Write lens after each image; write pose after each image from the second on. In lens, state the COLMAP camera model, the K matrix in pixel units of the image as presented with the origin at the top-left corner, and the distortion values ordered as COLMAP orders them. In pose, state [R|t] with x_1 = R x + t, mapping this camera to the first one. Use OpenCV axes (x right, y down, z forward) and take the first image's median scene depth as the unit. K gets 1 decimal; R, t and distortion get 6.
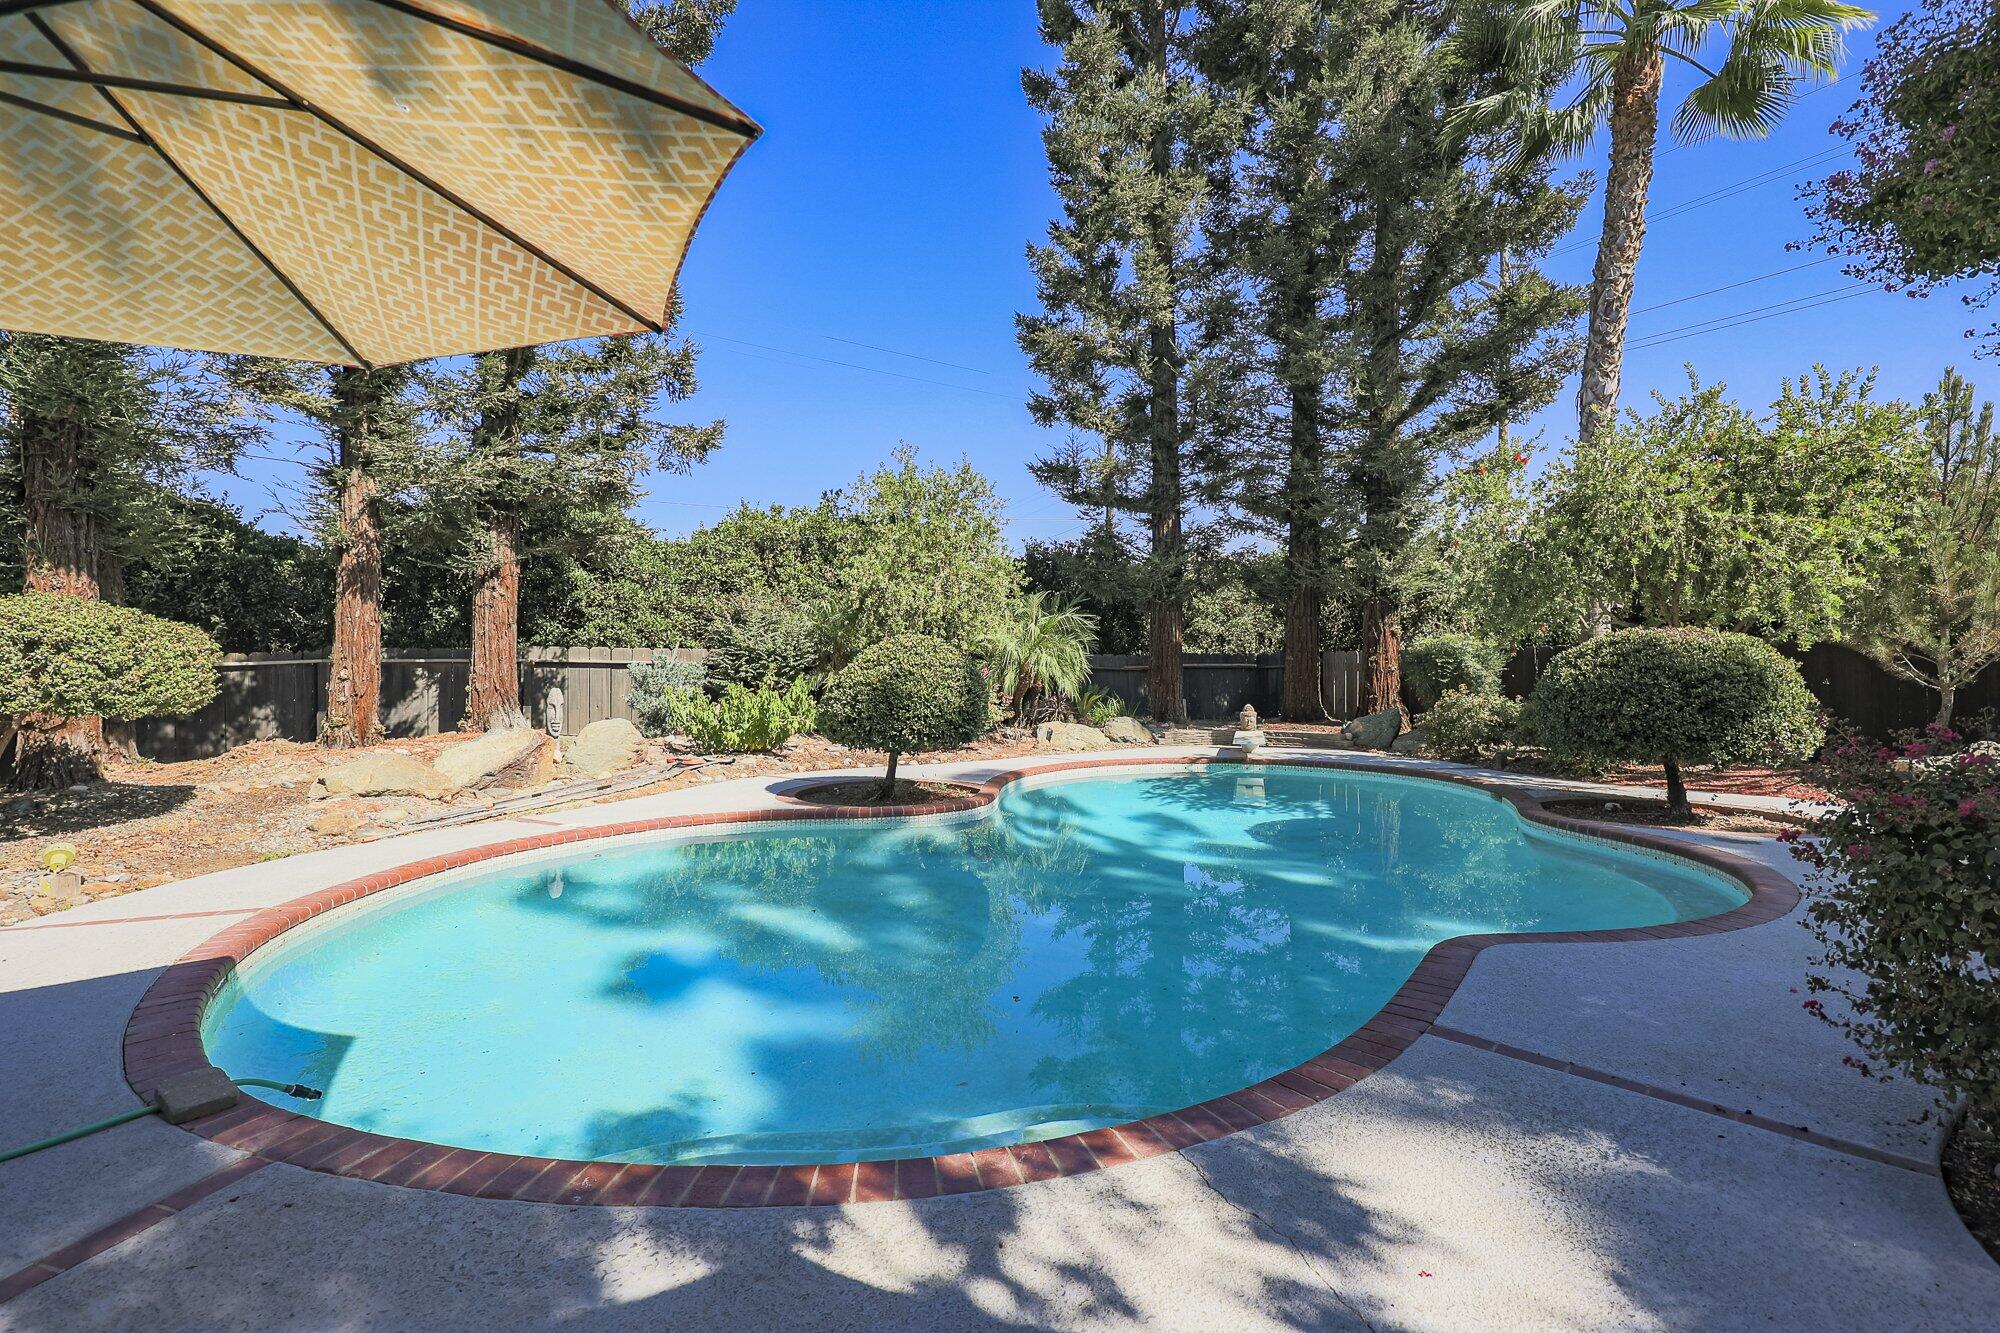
lens RADIAL K [[855.2, 0, 1007.1], [0, 855.2, 667.7], [0, 0, 1]] dist [0.001228, 0.000812]
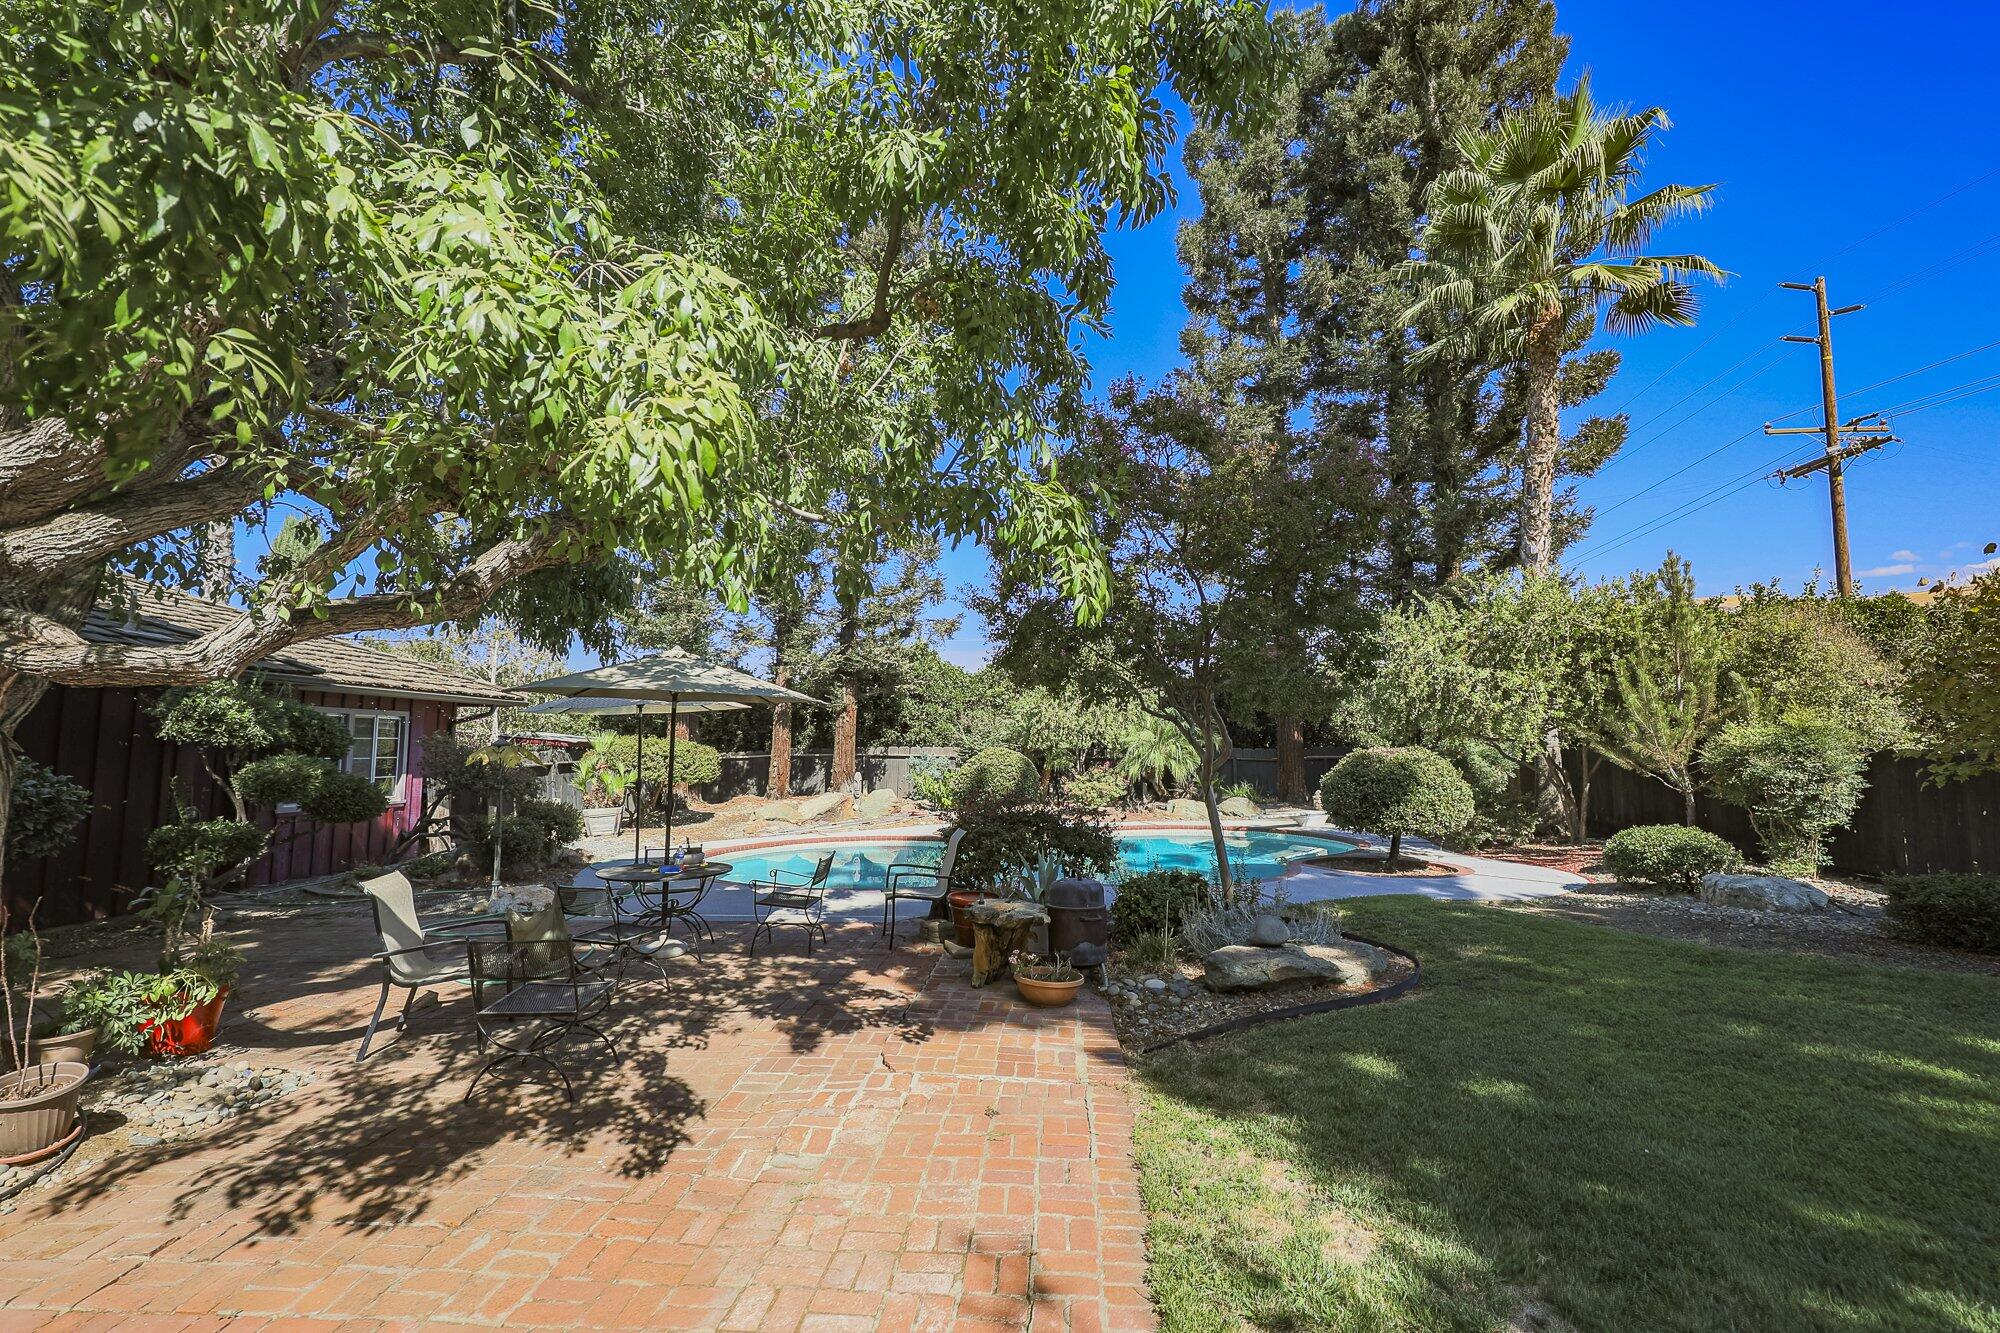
lens RADIAL K [[855.2, 0, 1007.1], [0, 855.2, 667.7], [0, 0, 1]] dist [0.001228, 0.000812]
pose [[0.880318, -0.045545, -0.472193, 0.636863], [0.003952, 0.996050, -0.088705, -0.034735], [0.474368, 0.076223, 0.877020, -0.513300]]
